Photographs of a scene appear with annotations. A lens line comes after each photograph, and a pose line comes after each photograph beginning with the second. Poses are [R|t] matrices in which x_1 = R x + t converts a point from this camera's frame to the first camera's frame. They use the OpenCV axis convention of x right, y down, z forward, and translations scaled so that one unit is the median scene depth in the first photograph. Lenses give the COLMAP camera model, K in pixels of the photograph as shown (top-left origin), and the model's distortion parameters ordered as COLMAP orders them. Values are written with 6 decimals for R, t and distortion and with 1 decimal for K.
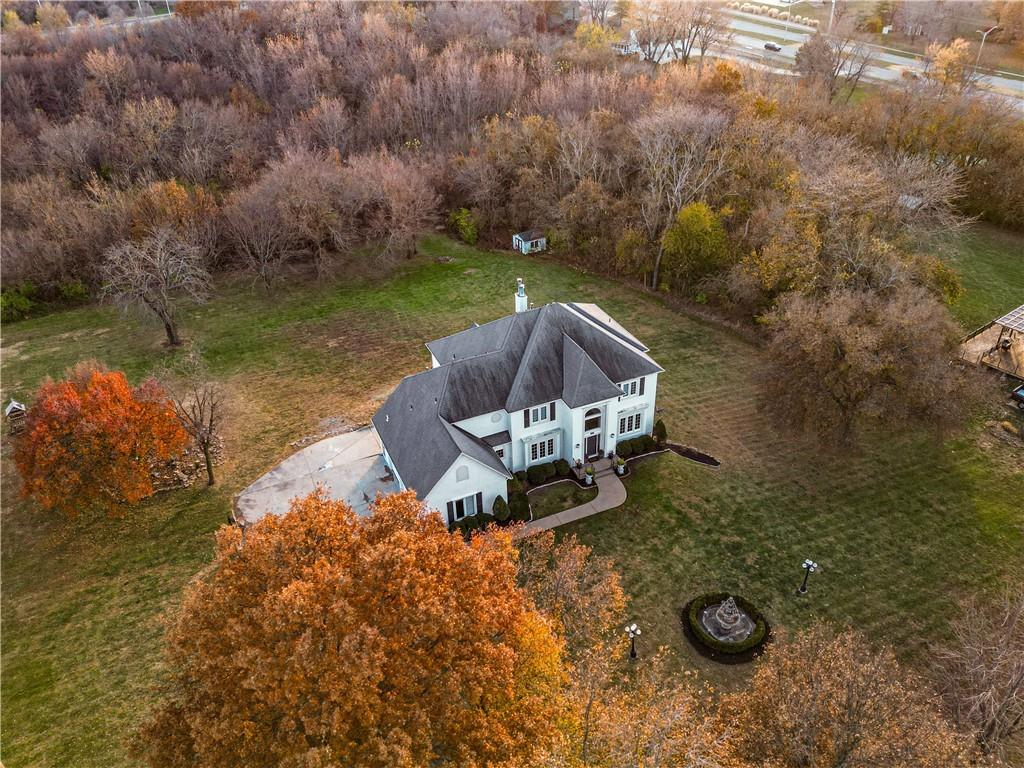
lens RADIAL K [[793.9, 0, 513.0], [0, 793.9, 368.7], [0, 0, 1]] dist [0.105026, -0.150191]
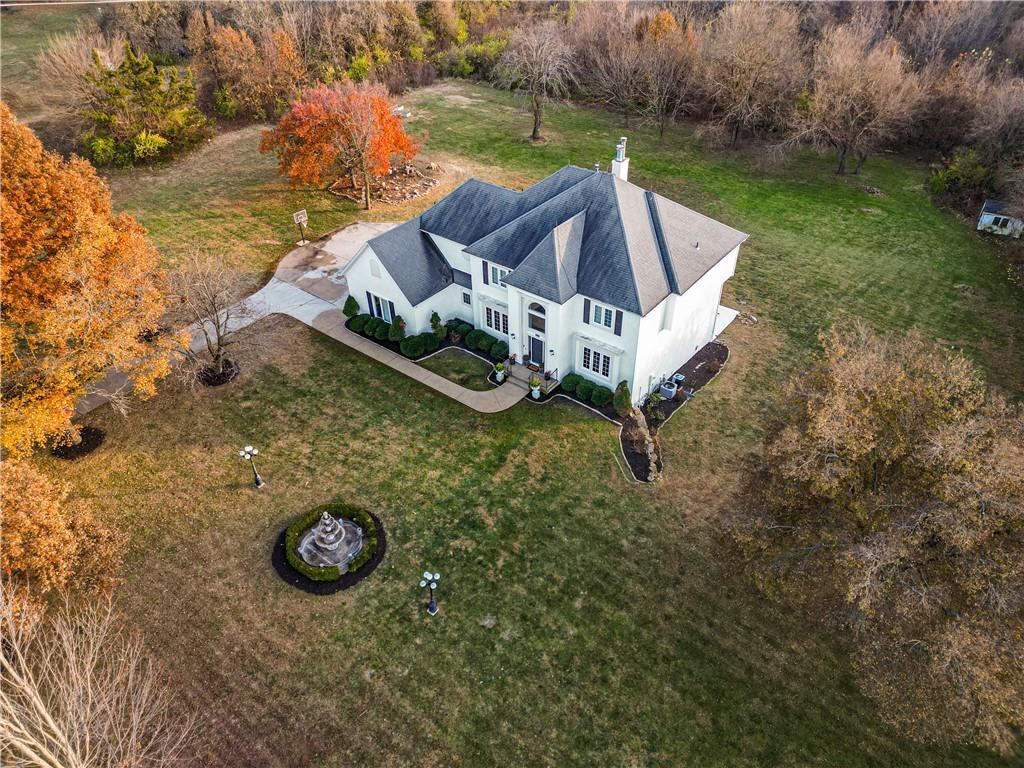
lens RADIAL K [[710.1, 0, 512.0], [0, 710.1, 384.0], [0, 0, 1]] dist [0.096288, -0.100762]
pose [[0.473055, 0.558921, -0.681047, 0.608370], [-0.461019, 0.815769, 0.349260, -0.118764], [0.750786, 0.148756, 0.643577, 0.527864]]
